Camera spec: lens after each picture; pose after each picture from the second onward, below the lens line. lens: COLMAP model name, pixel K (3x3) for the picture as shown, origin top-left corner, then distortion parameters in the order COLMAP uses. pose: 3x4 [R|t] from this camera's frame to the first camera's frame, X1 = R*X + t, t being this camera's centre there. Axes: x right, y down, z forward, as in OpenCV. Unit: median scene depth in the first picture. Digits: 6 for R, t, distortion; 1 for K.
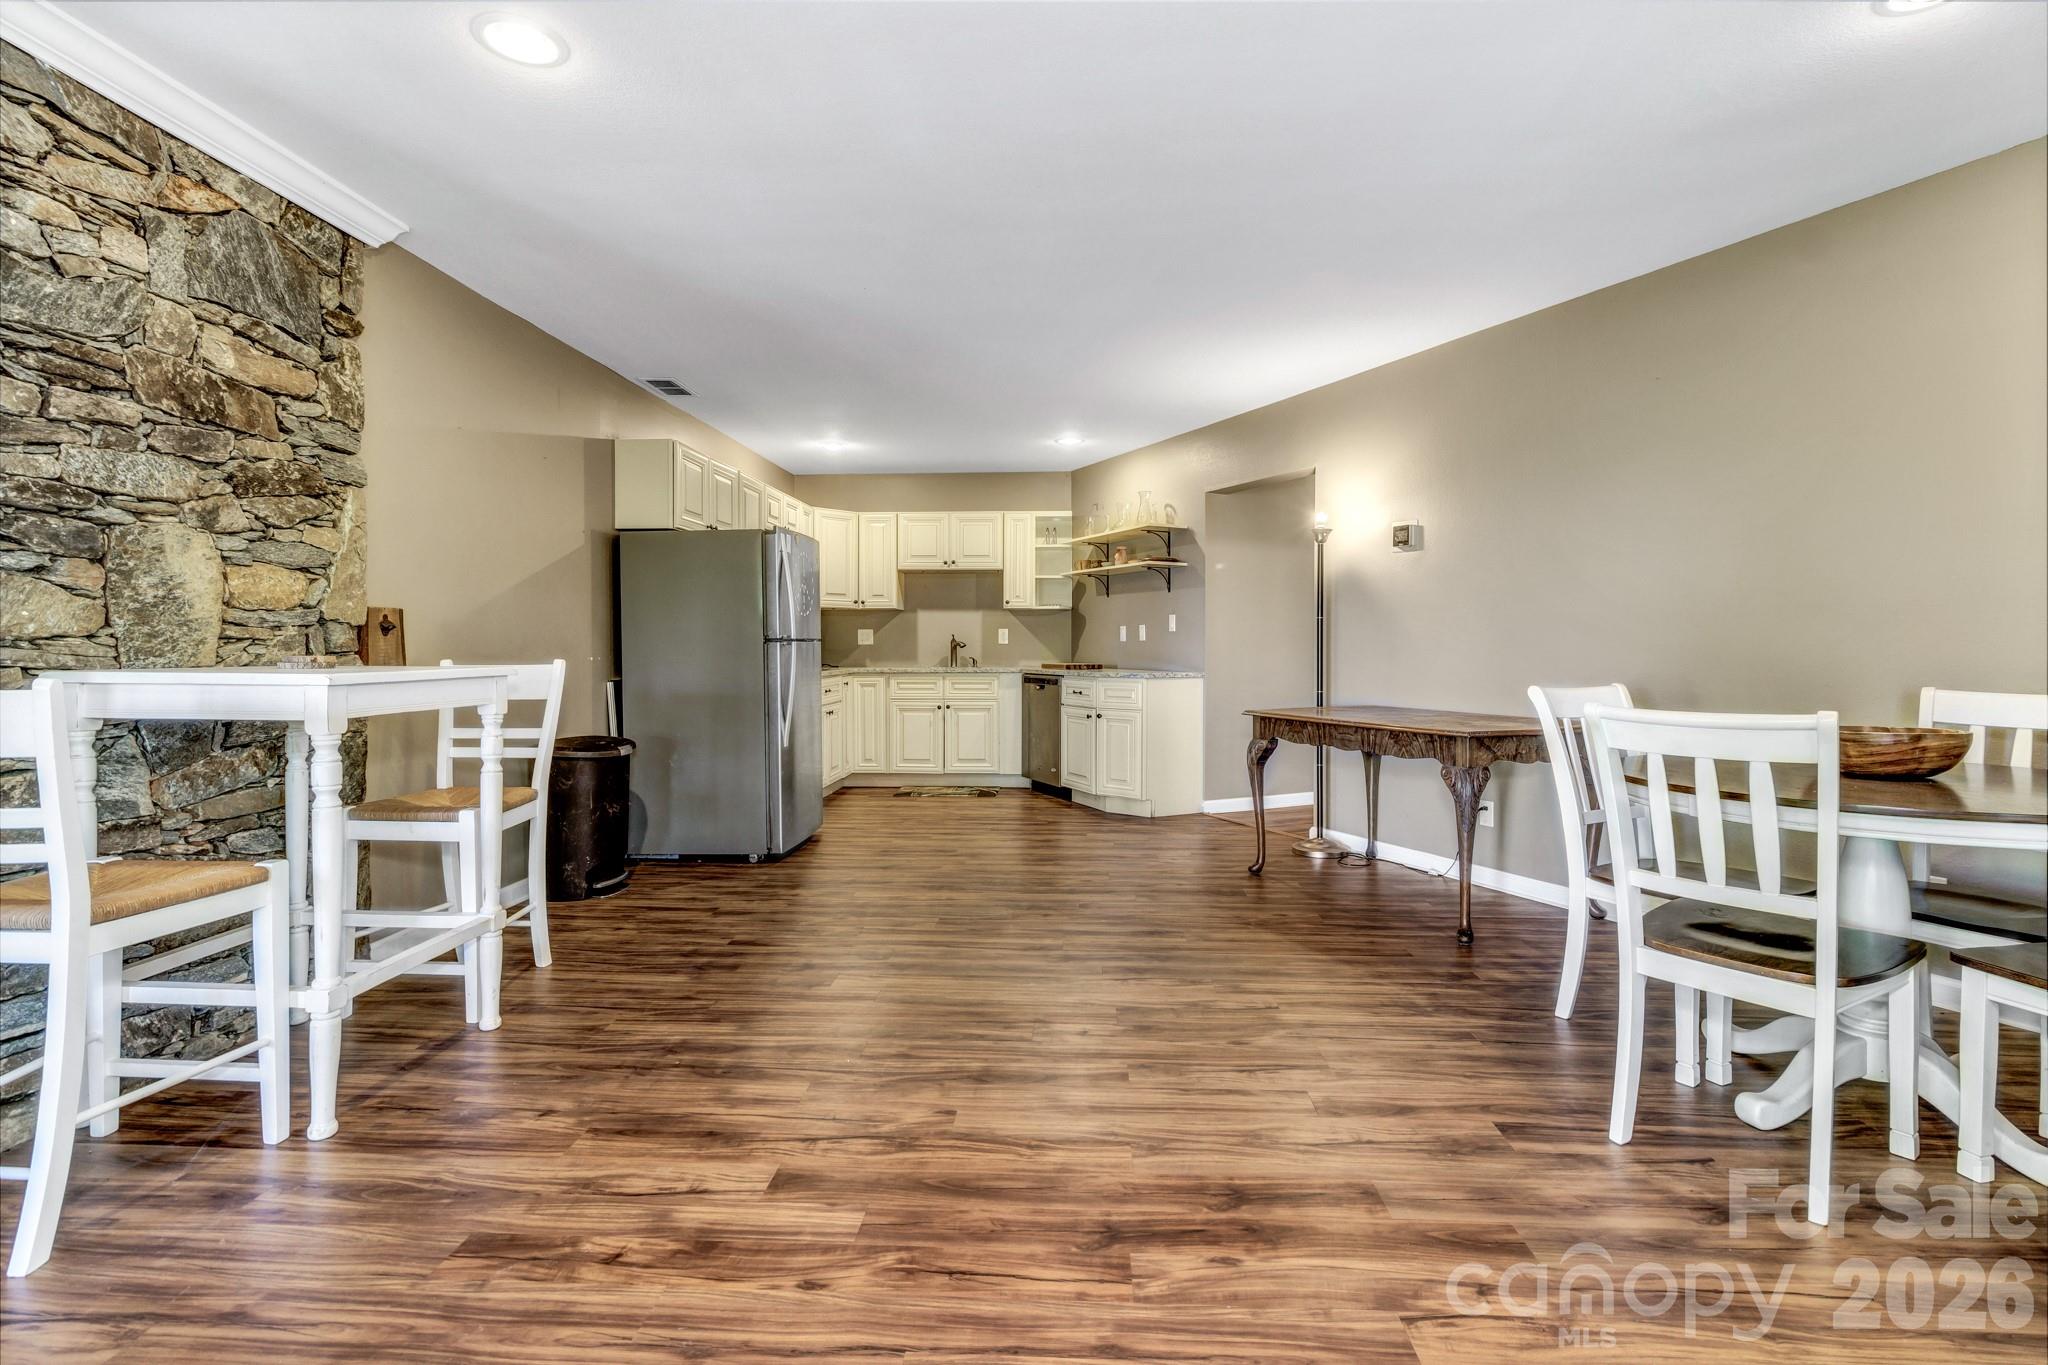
lens RADIAL K [[948.4, 0, 1027.3], [0, 948.4, 652.9], [0, 0, 1]] dist [0.001942, 0.000699]
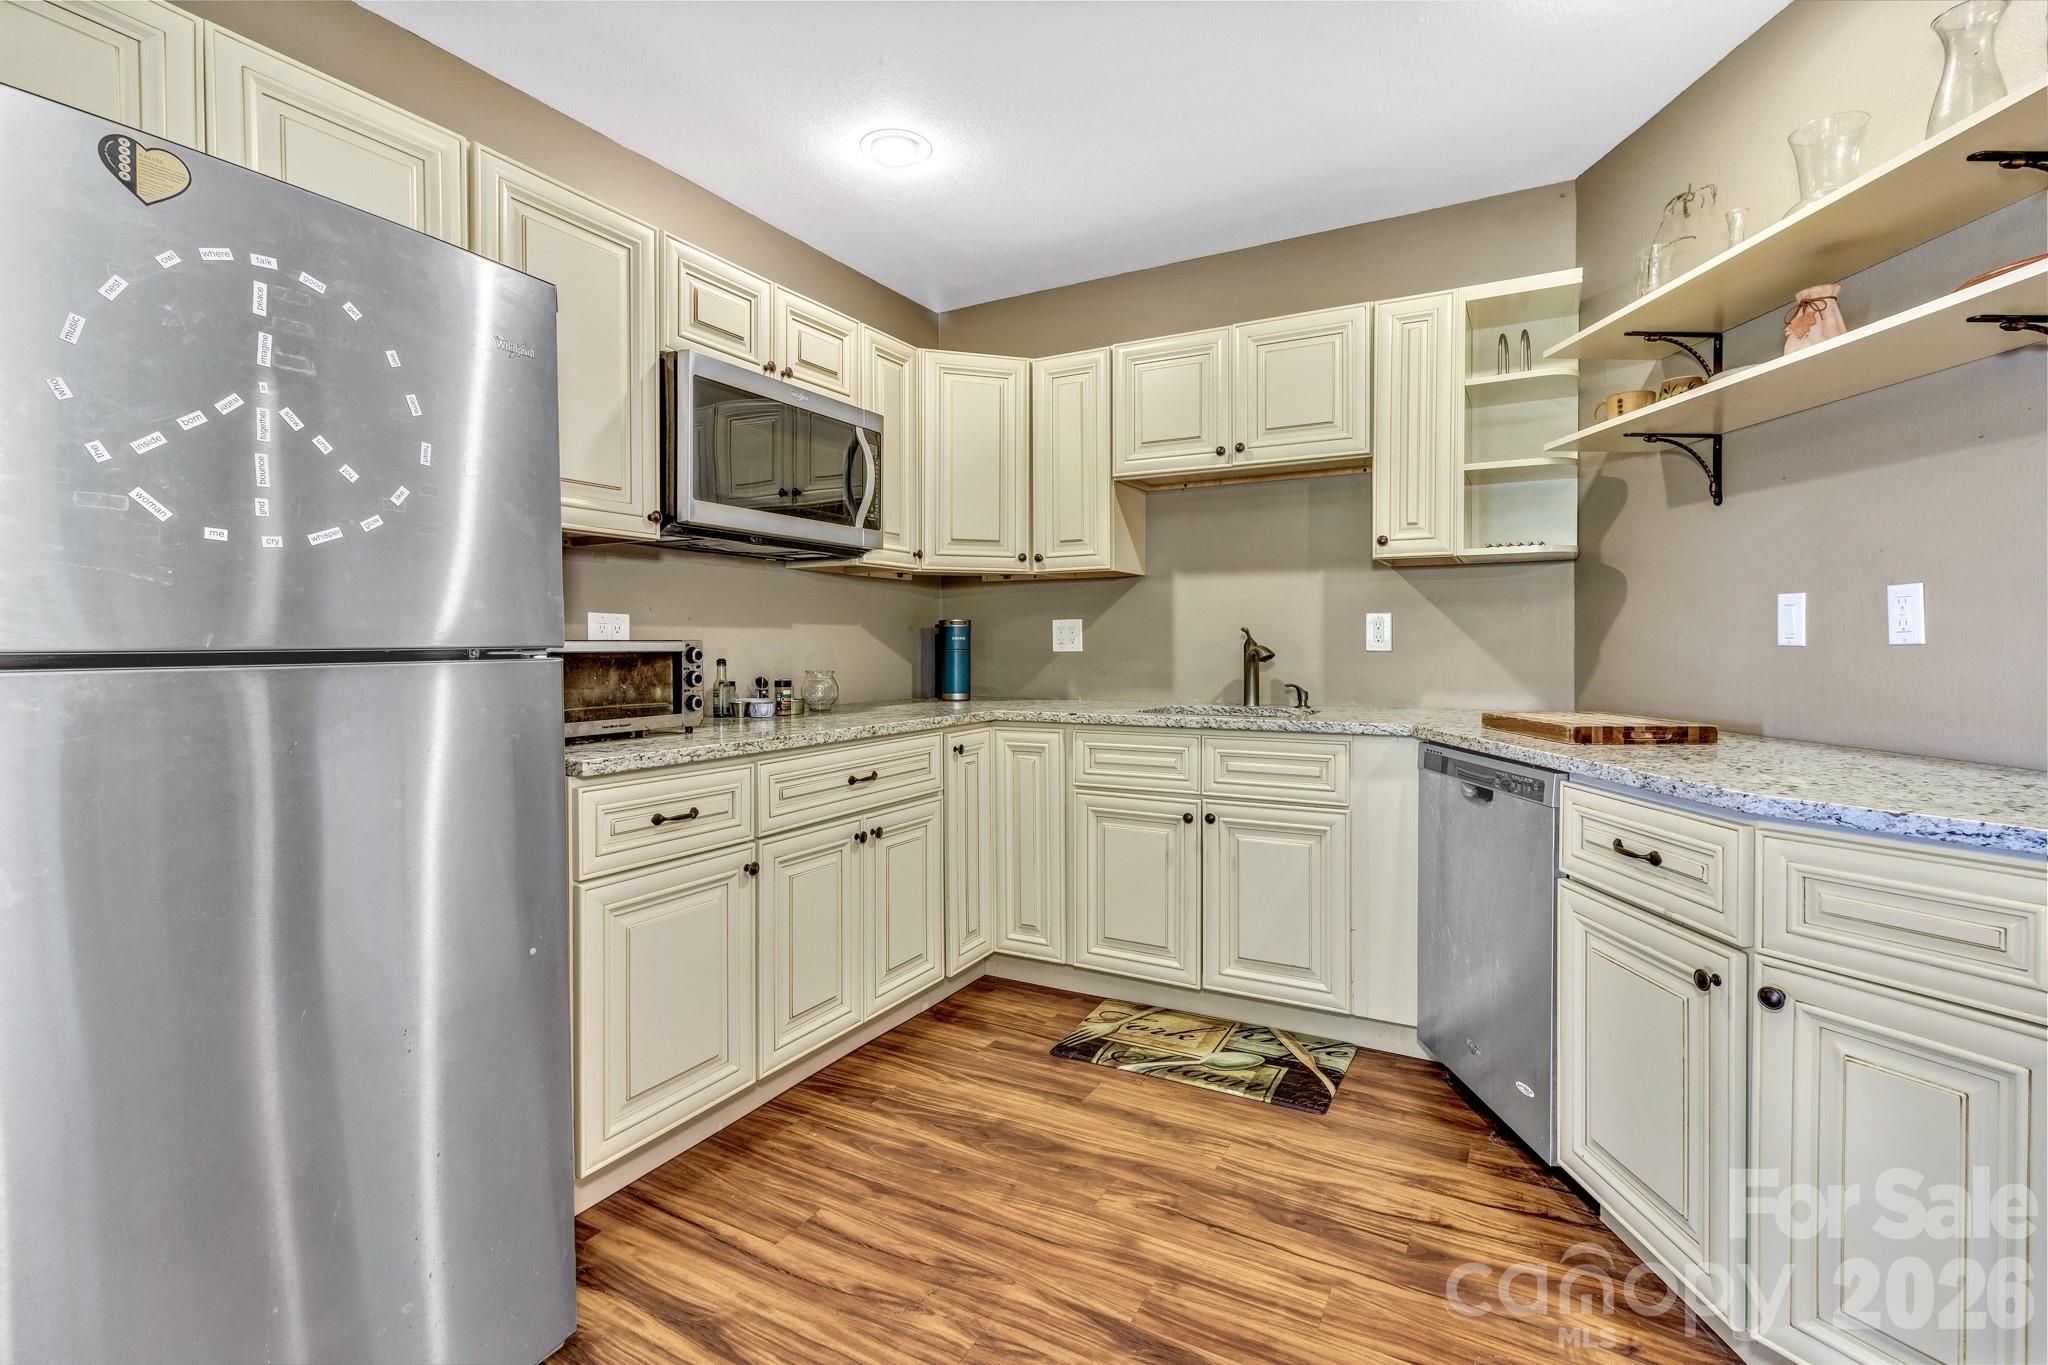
lens RADIAL K [[948.4, 0, 1027.3], [0, 948.4, 652.9], [0, 0, 1]] dist [0.001942, 0.000699]
pose [[0.904249, 0.001429, -0.427002, 0.012386], [-0.001091, 0.999999, 0.001036, -0.009449], [0.427003, -0.000471, 0.904250, 0.604897]]
